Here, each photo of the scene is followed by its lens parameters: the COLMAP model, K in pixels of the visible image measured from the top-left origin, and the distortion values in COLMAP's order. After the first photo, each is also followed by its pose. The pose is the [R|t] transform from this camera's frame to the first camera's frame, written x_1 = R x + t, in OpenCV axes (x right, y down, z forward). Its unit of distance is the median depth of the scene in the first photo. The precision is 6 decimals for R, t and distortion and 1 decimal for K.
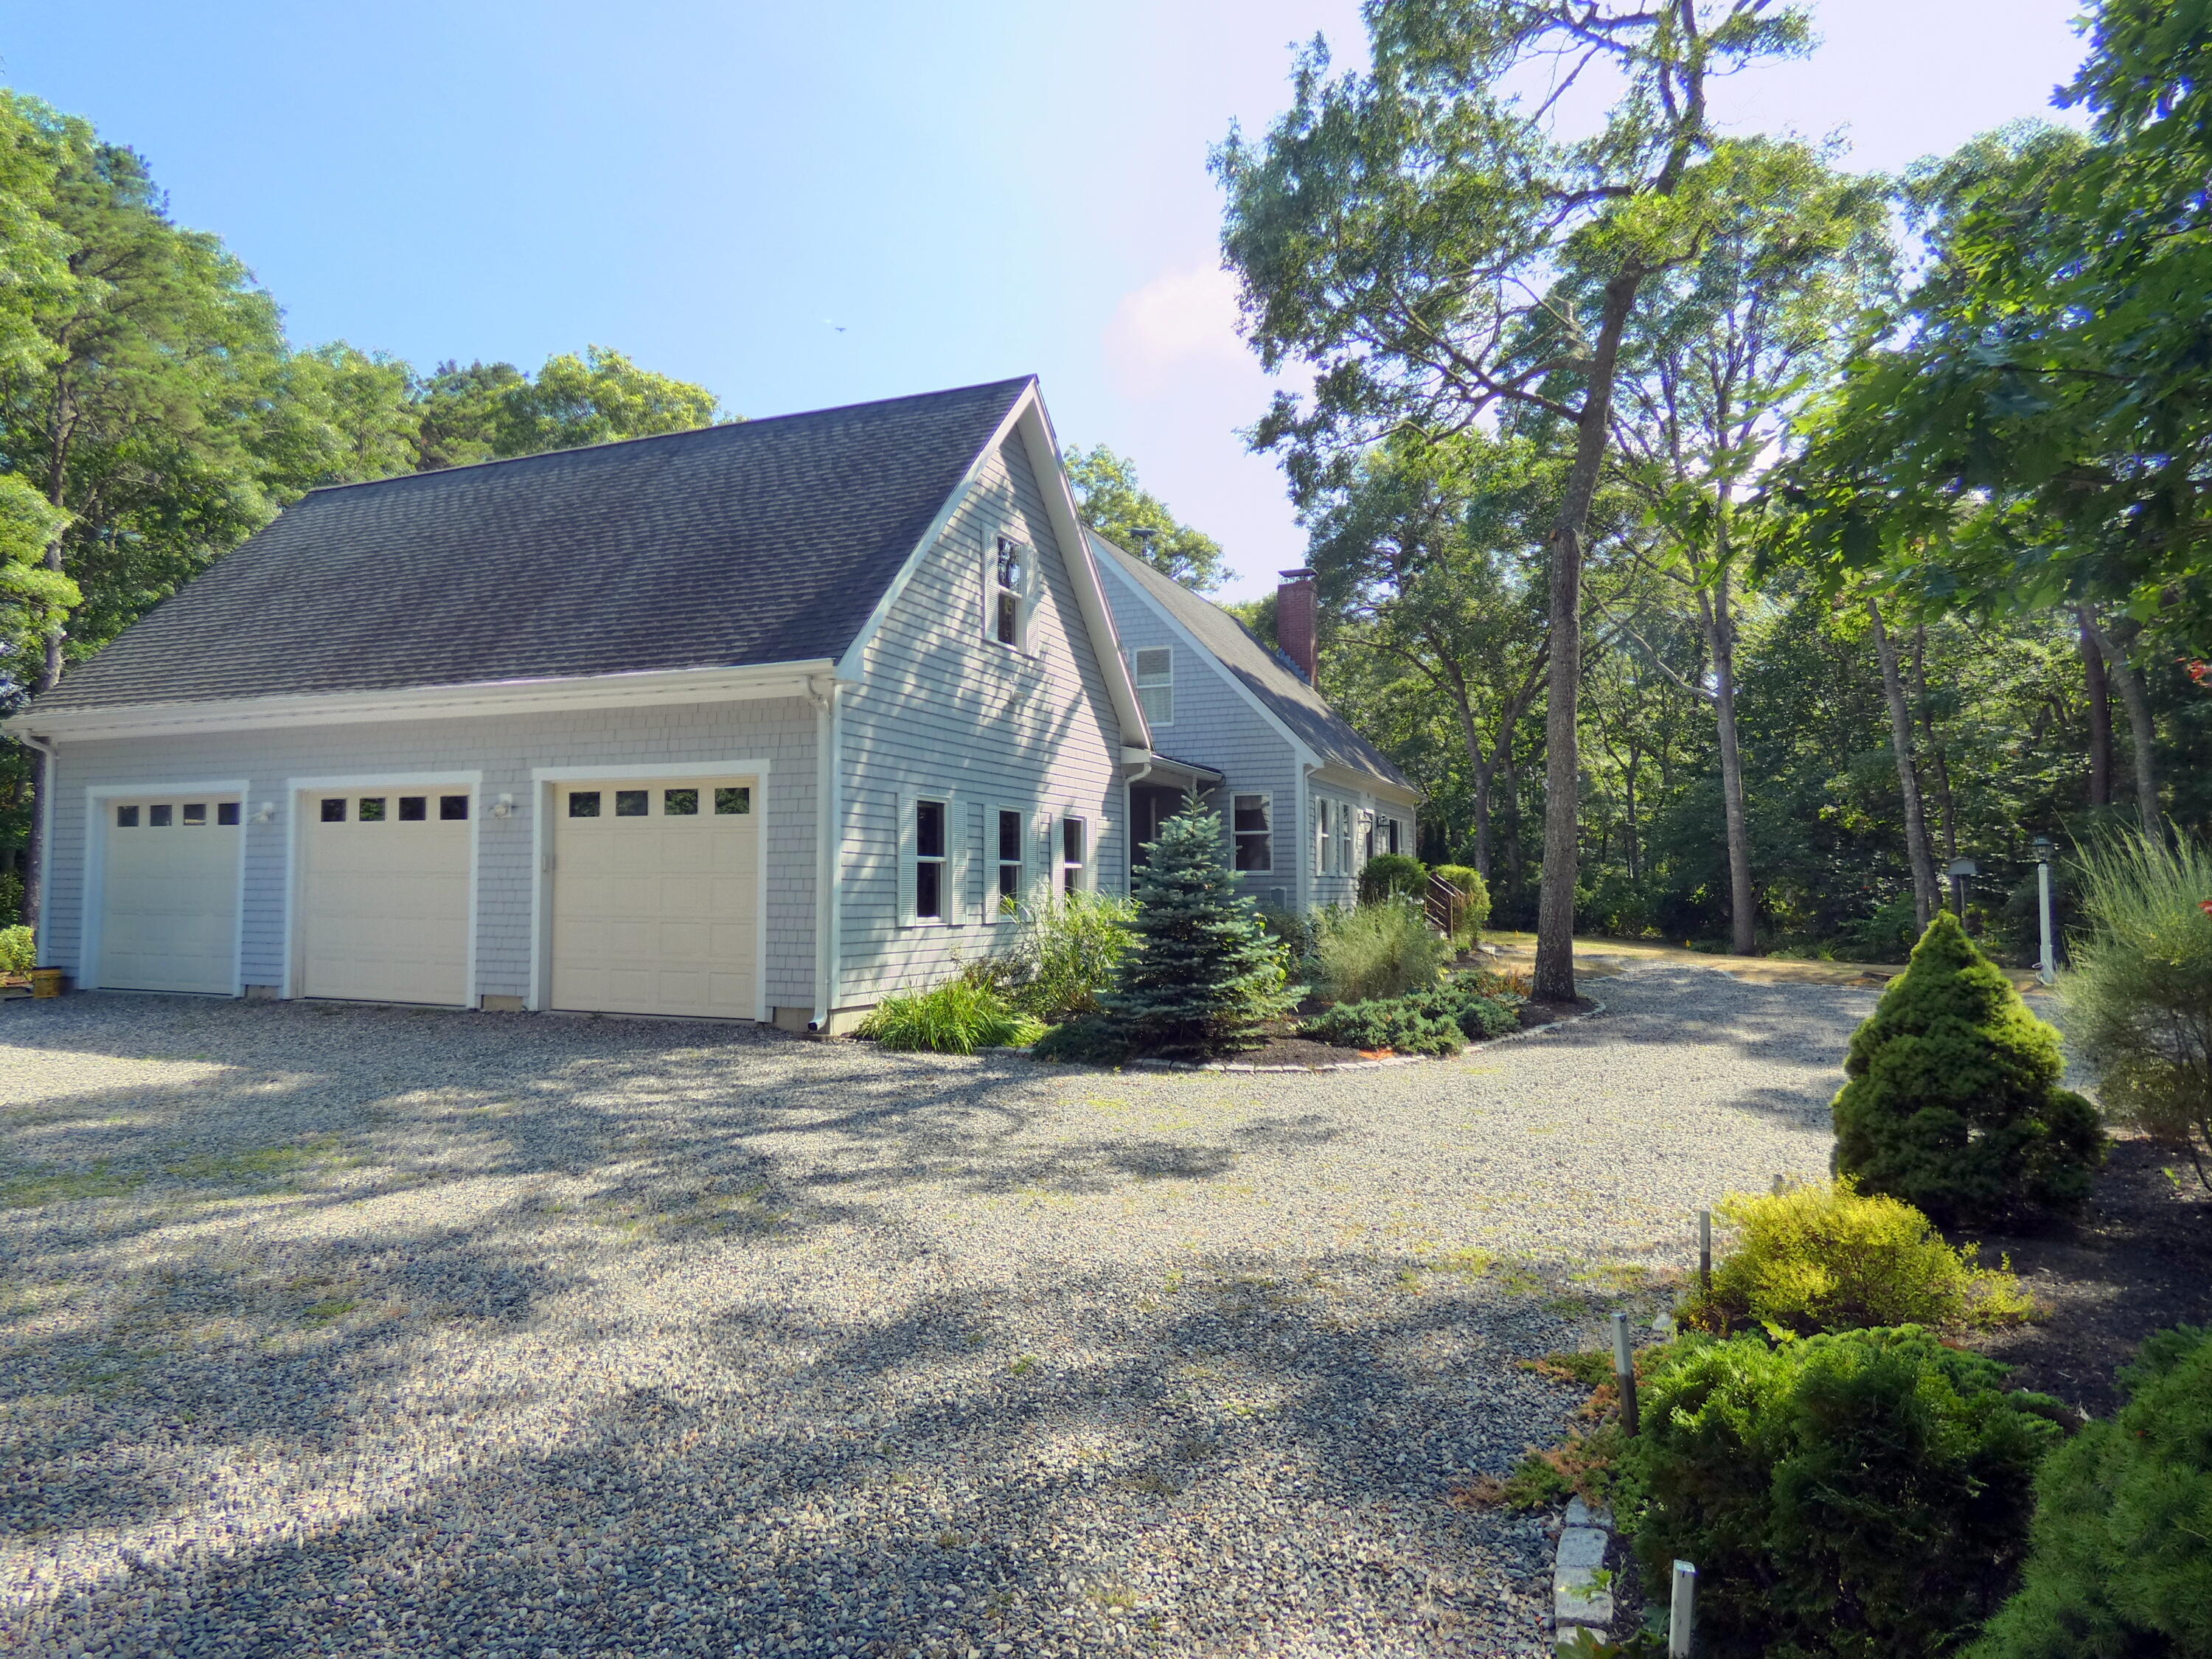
lens RADIAL K [[1384.3, 0, 1105.0], [0, 1384.3, 836.1], [0, 0, 1]] dist [-0.007119, -0.003876]
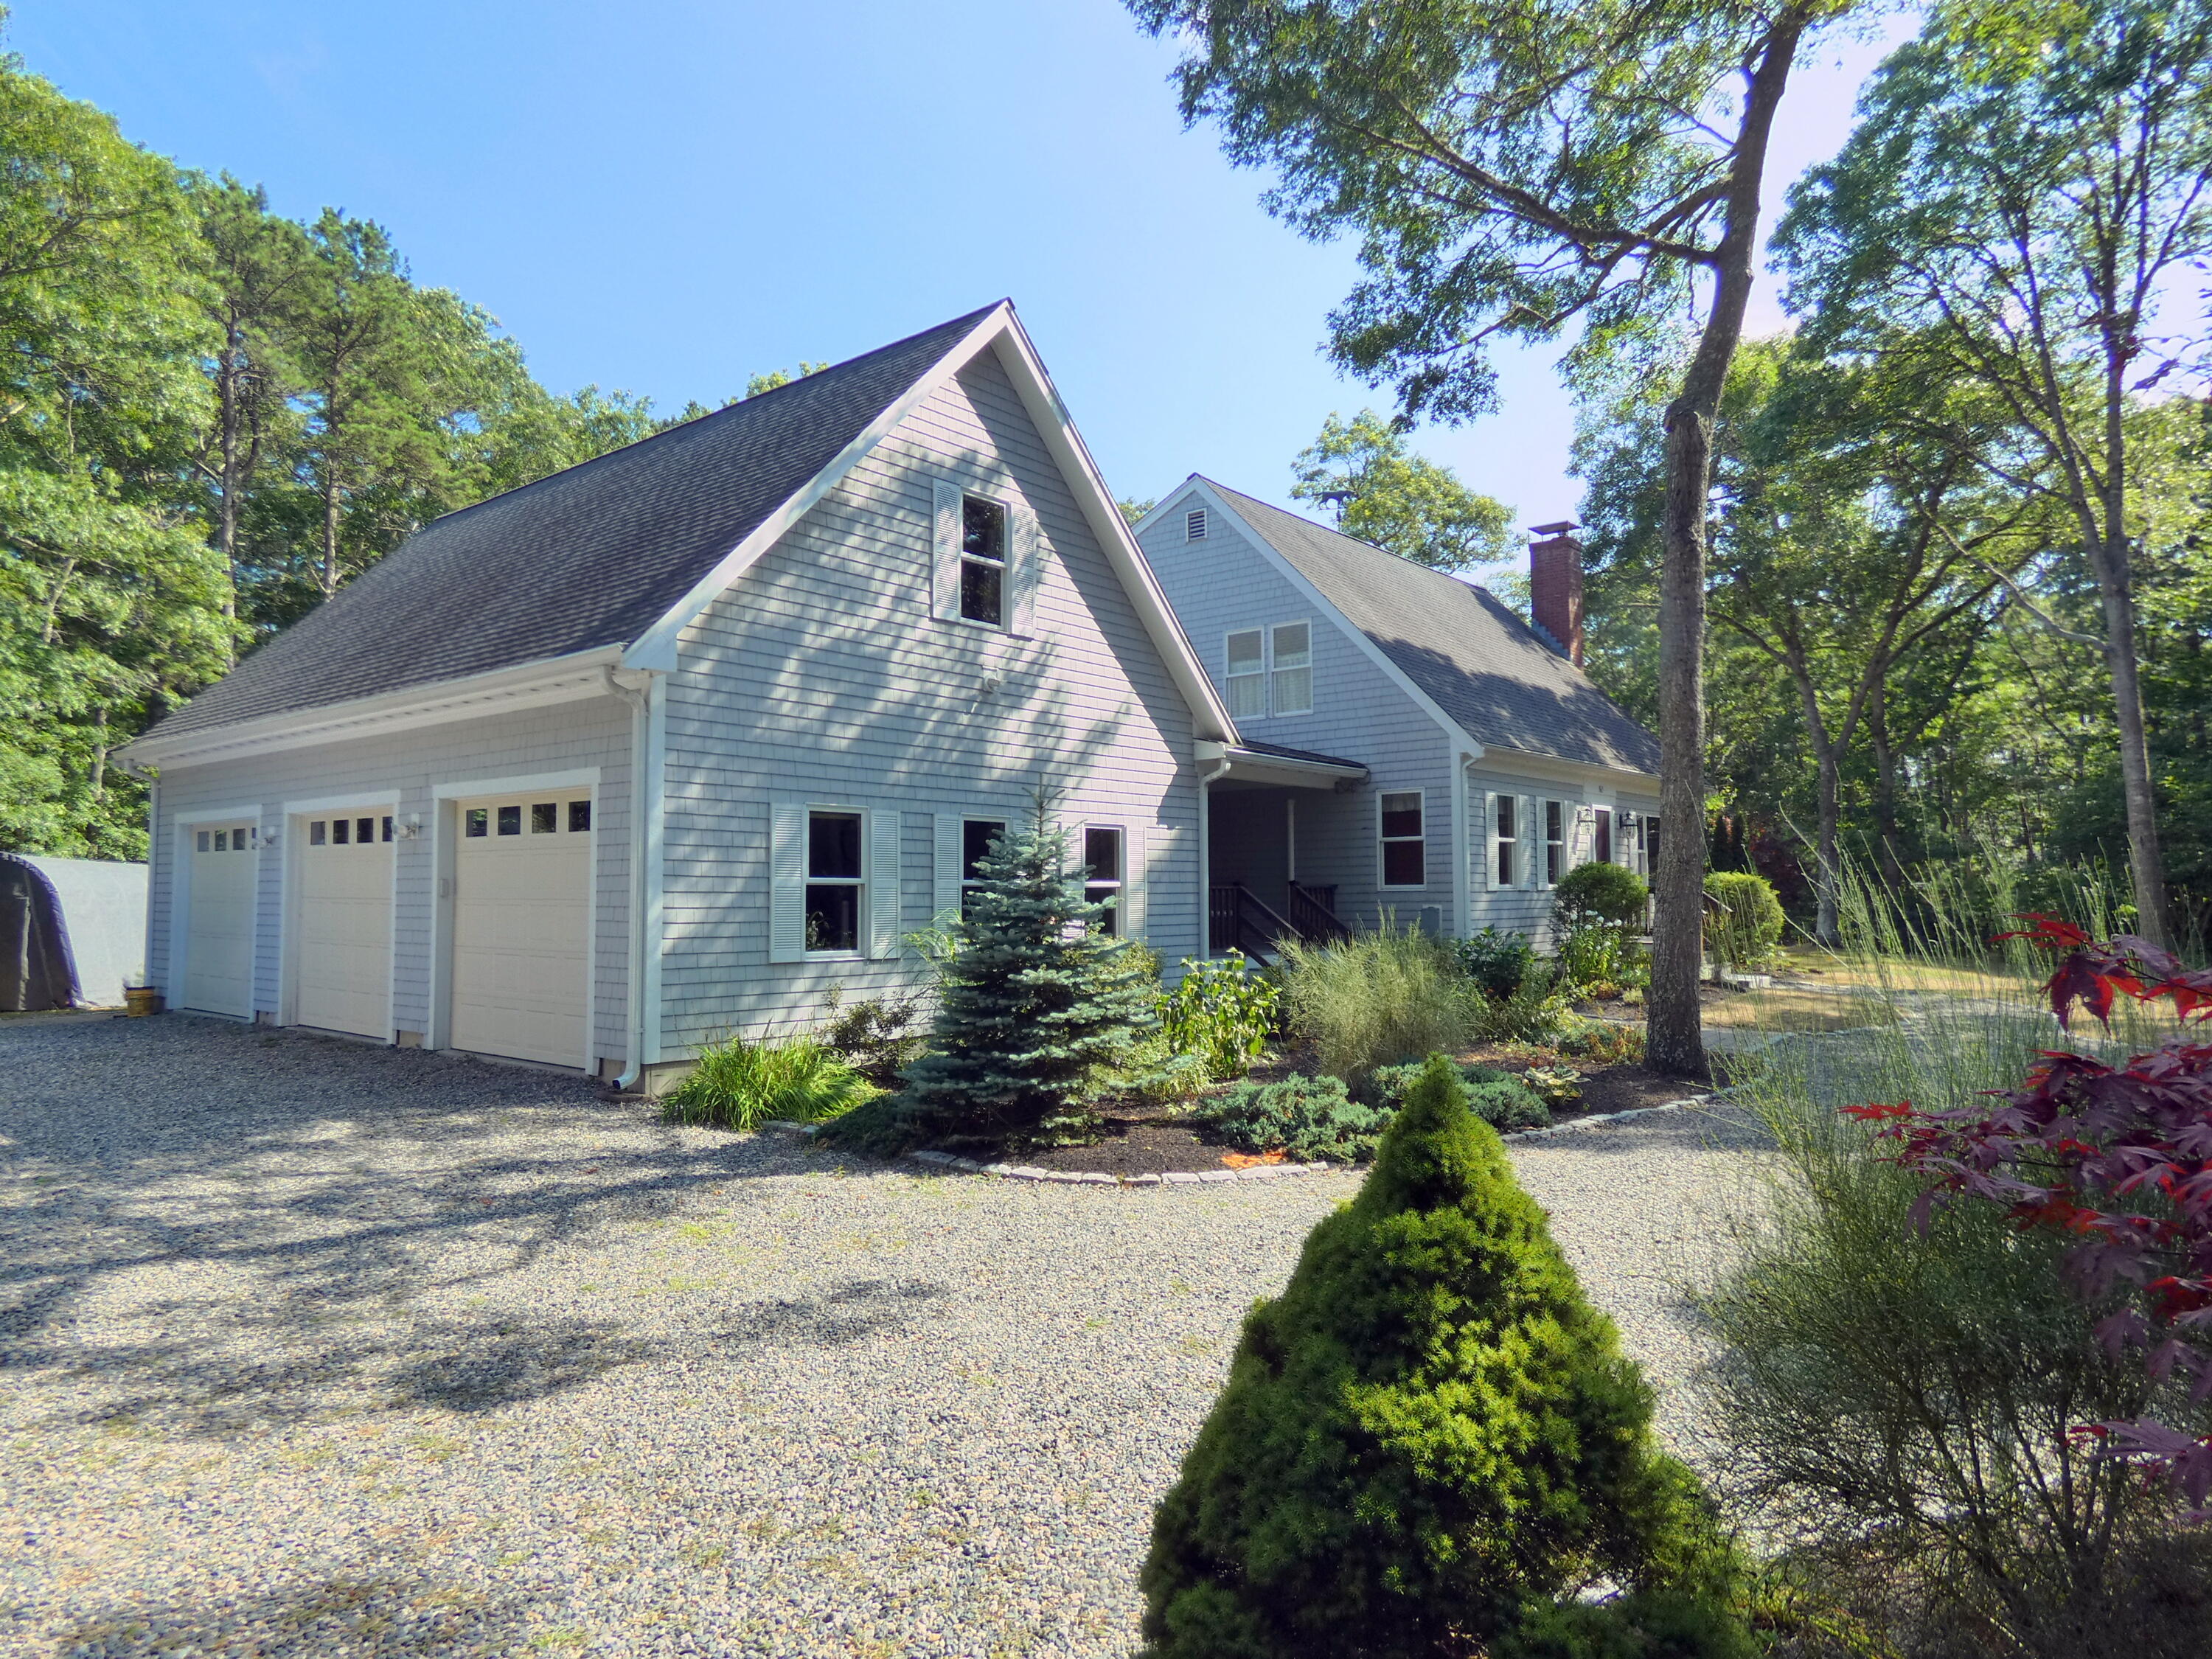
lens RADIAL K [[1384.3, 0, 1106.2], [0, 1384.3, 816.8], [0, 0, 1]] dist [-0.007119, -0.003876]
pose [[0.955184, -0.019850, -0.295346, 0.255966], [0.014836, 0.999705, -0.019209, -0.003323], [0.295640, 0.013966, 0.955197, 0.230134]]
